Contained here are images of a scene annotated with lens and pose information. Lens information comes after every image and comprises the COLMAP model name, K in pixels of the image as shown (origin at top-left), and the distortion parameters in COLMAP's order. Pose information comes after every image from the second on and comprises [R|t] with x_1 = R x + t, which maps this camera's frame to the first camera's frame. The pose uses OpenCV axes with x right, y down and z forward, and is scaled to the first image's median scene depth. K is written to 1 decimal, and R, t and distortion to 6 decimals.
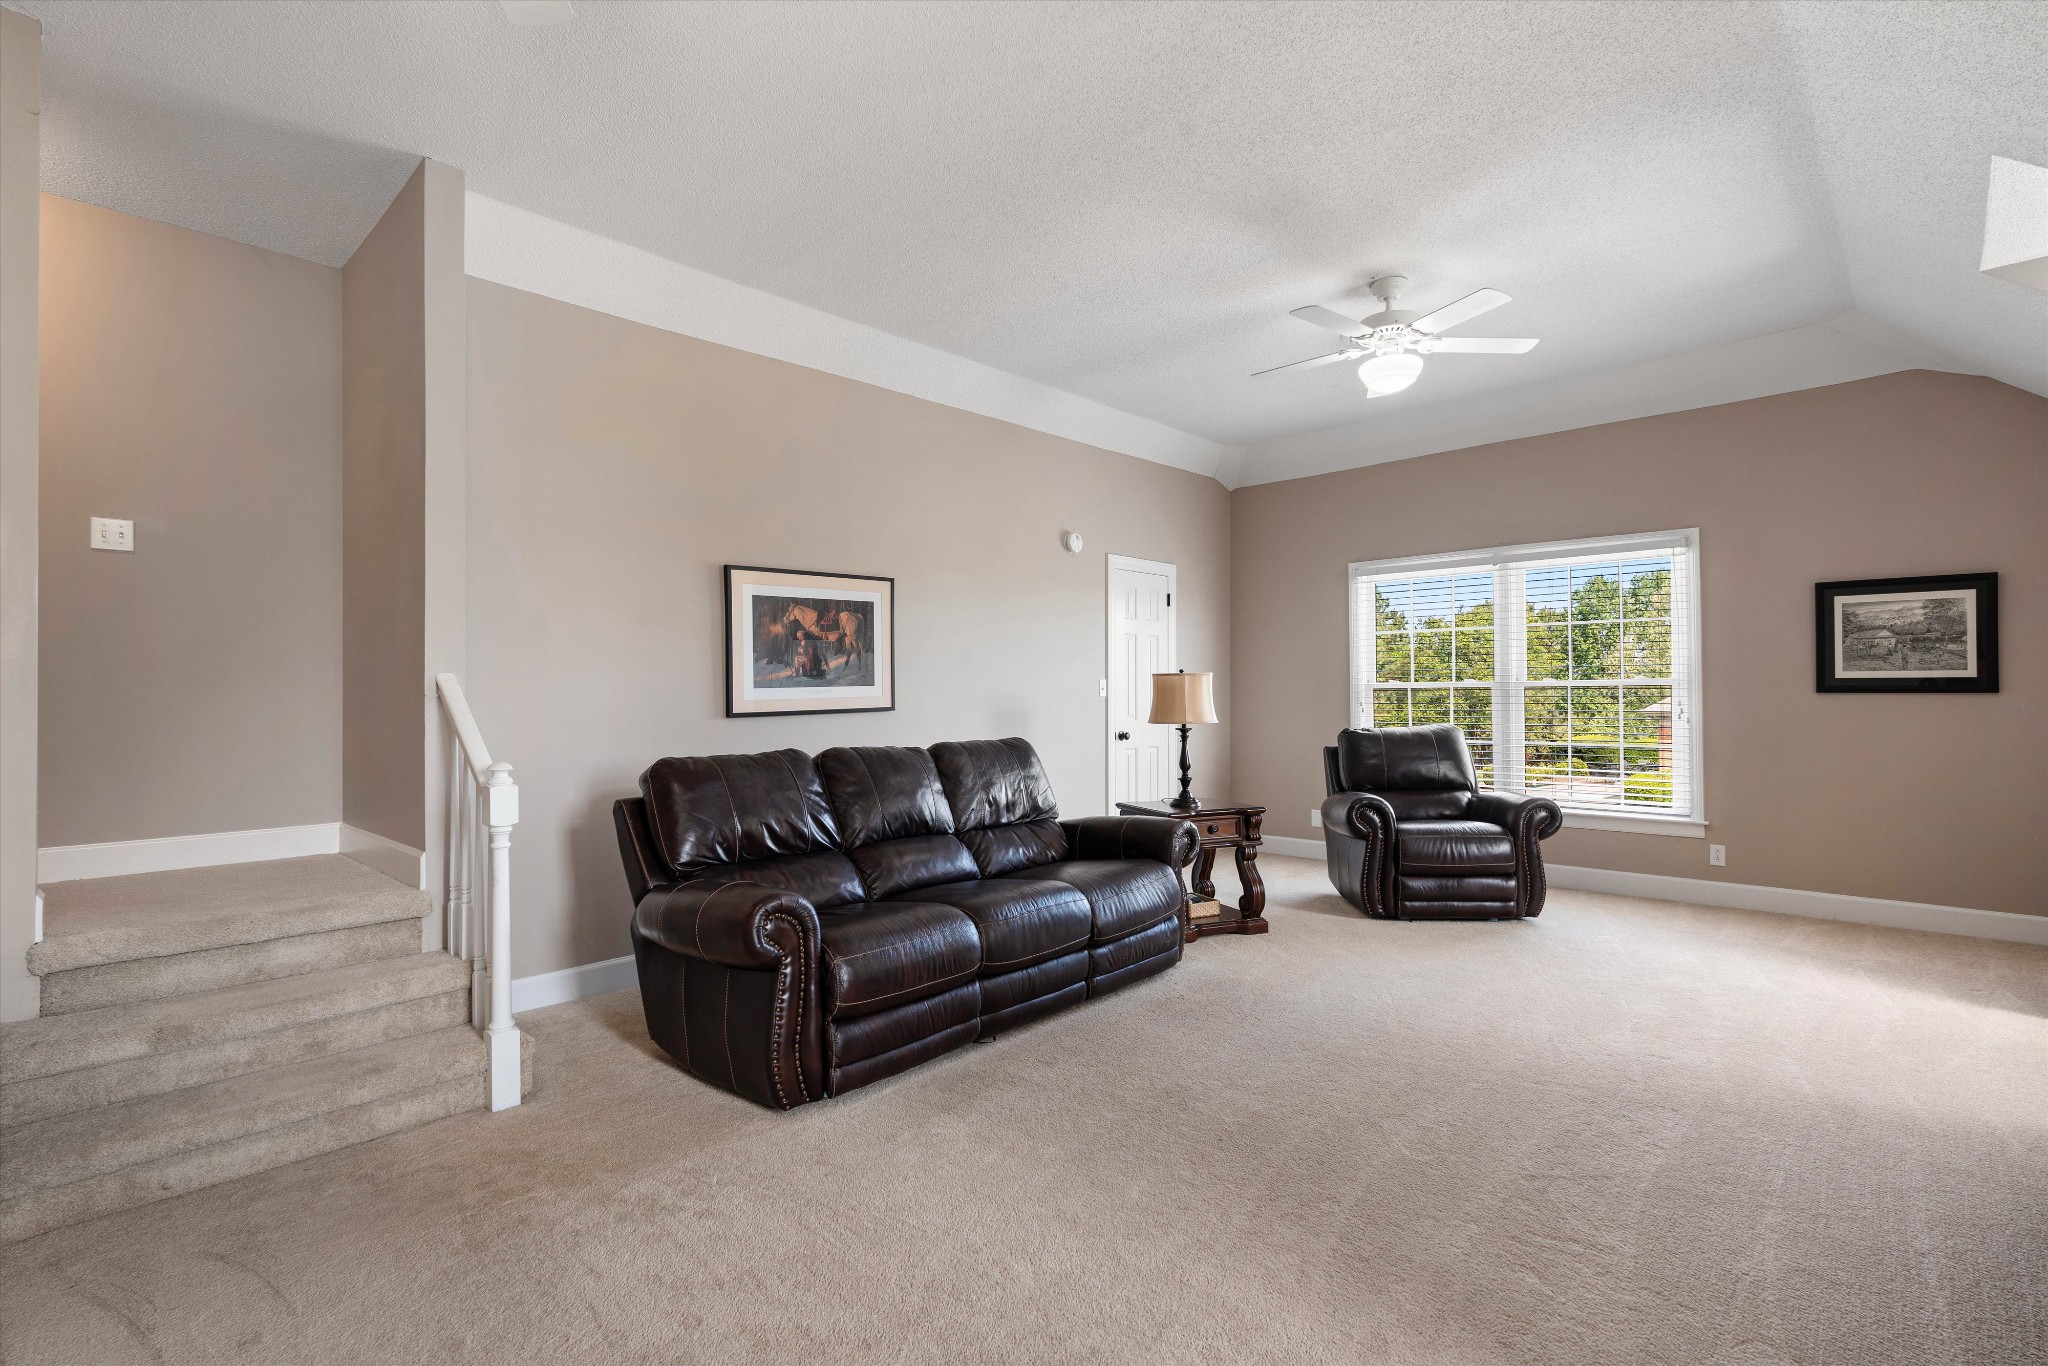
lens RADIAL K [[1021.3, 0, 1031.9], [0, 1021.3, 687.5], [0, 0, 1]] dist [-0.012069, -0.000237]
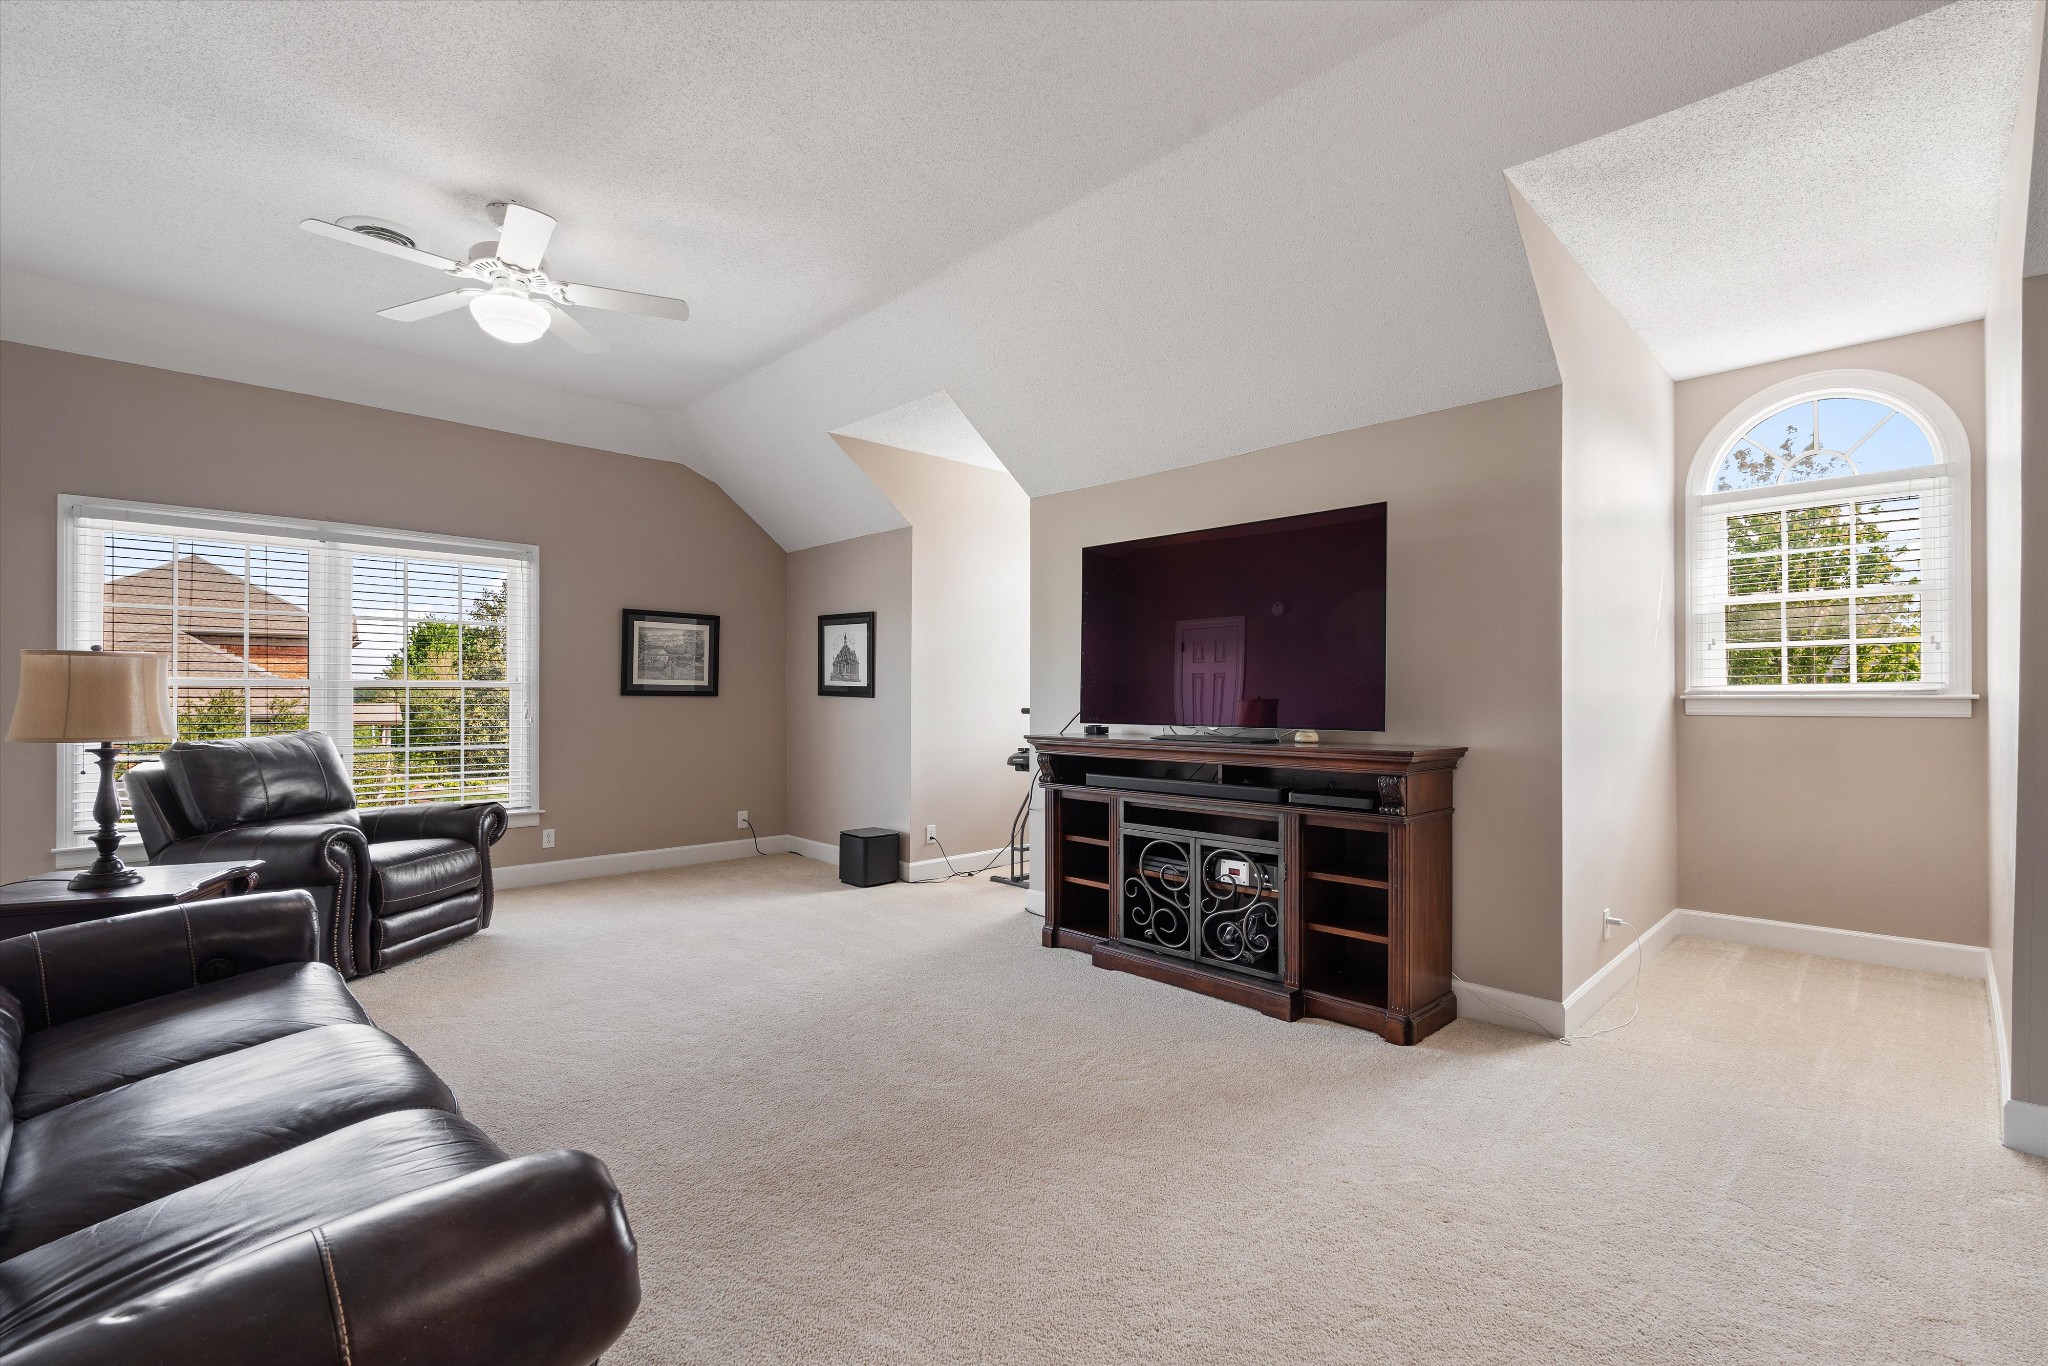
lens RADIAL K [[940.3, 0, 1021.0], [0, 940.3, 692.3], [0, 0, 1]] dist [-0.007486, 0.000775]
pose [[-0.001858, 0.011051, 0.999937, -0.396562], [-0.010355, 0.999885, -0.011069, 0.008960], [-0.999945, -0.010375, -0.001744, 0.509734]]
